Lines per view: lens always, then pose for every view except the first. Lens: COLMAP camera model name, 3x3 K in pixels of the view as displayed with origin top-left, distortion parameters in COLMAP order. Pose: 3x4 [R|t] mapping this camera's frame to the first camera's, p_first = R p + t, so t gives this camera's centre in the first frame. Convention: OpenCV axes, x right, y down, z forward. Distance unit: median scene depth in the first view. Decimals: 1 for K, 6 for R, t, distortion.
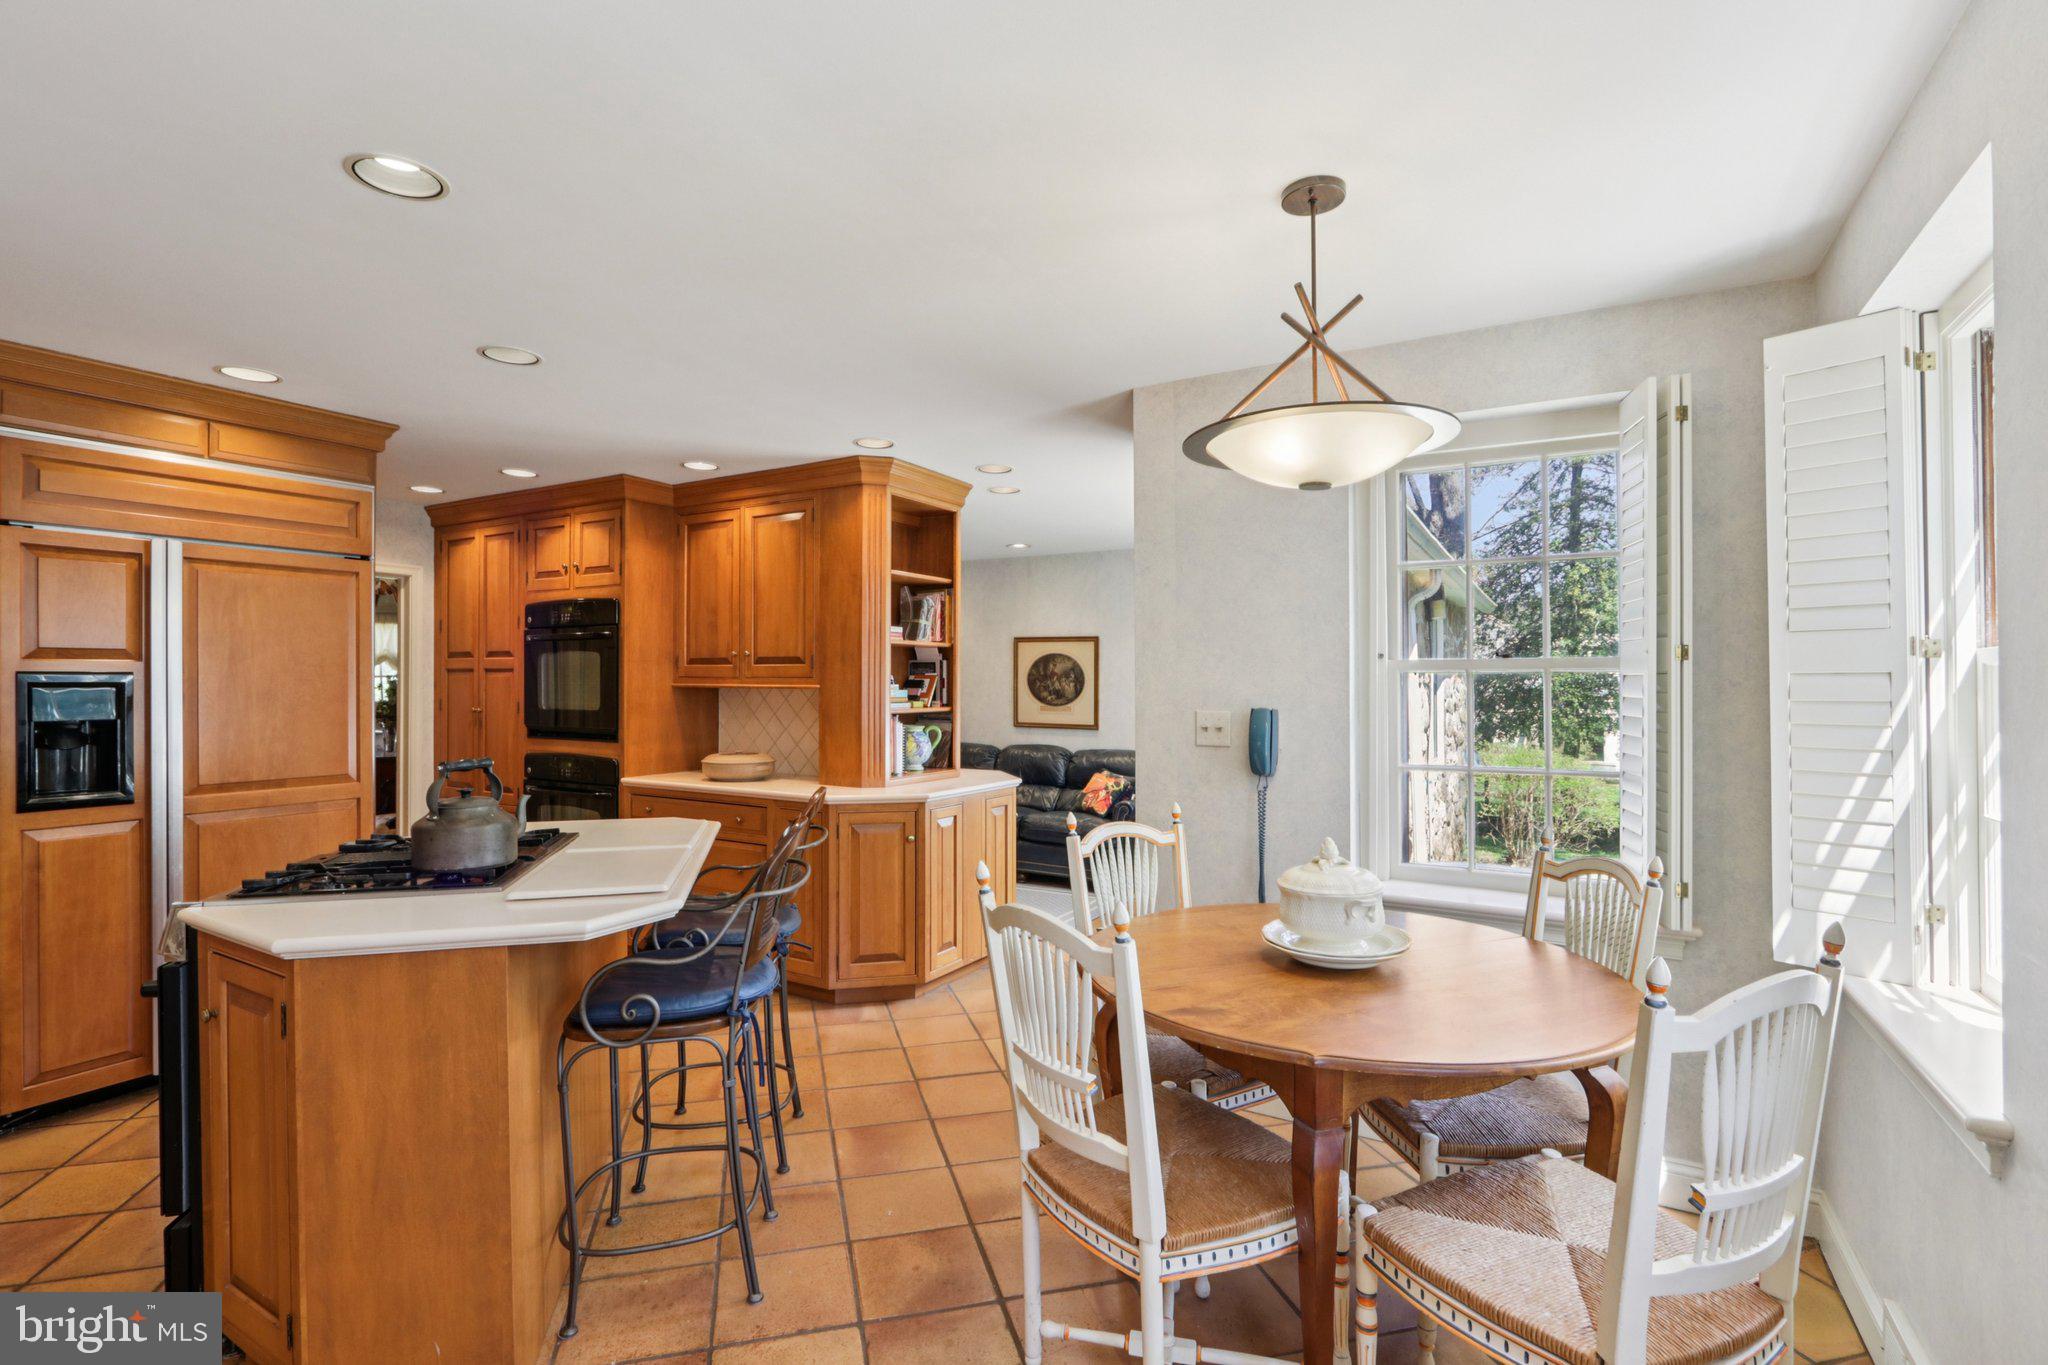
lens RADIAL K [[942.3, 0, 1021.4], [0, 942.3, 688.8], [0, 0, 1]] dist [-0.000826, -0.000641]
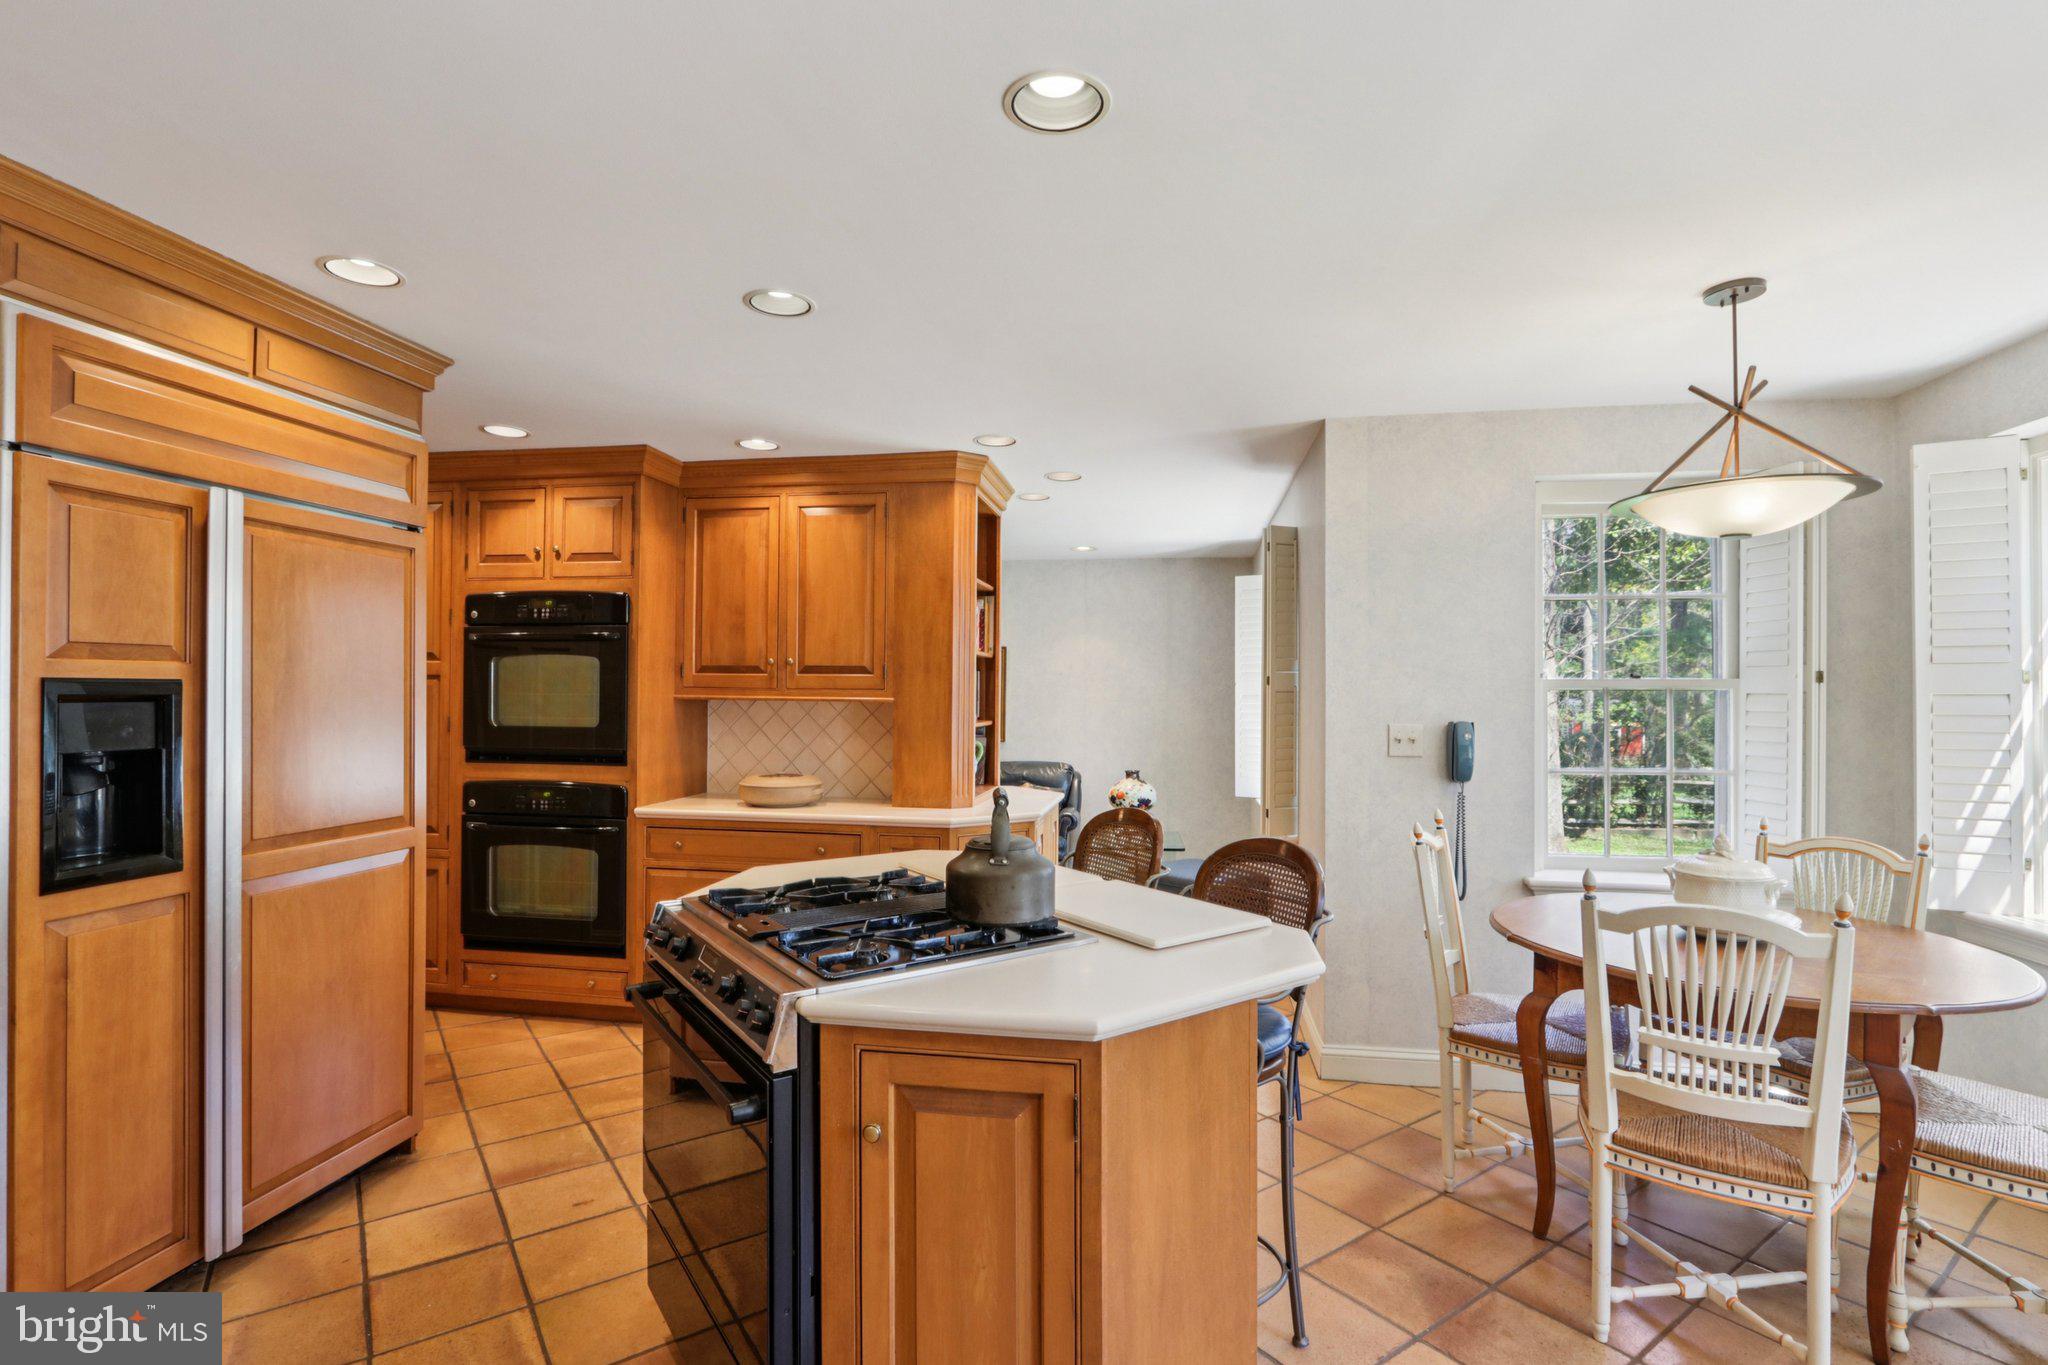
lens RADIAL K [[956.3, 0, 1029.7], [0, 956.3, 692.8], [0, 0, 1]] dist [-0.004970, 0.001047]
pose [[0.933204, 0.004156, 0.359322, -0.433546], [-0.002422, 0.999983, -0.005275, -0.004008], [-0.359338, 0.004052, 0.933199, 0.090320]]
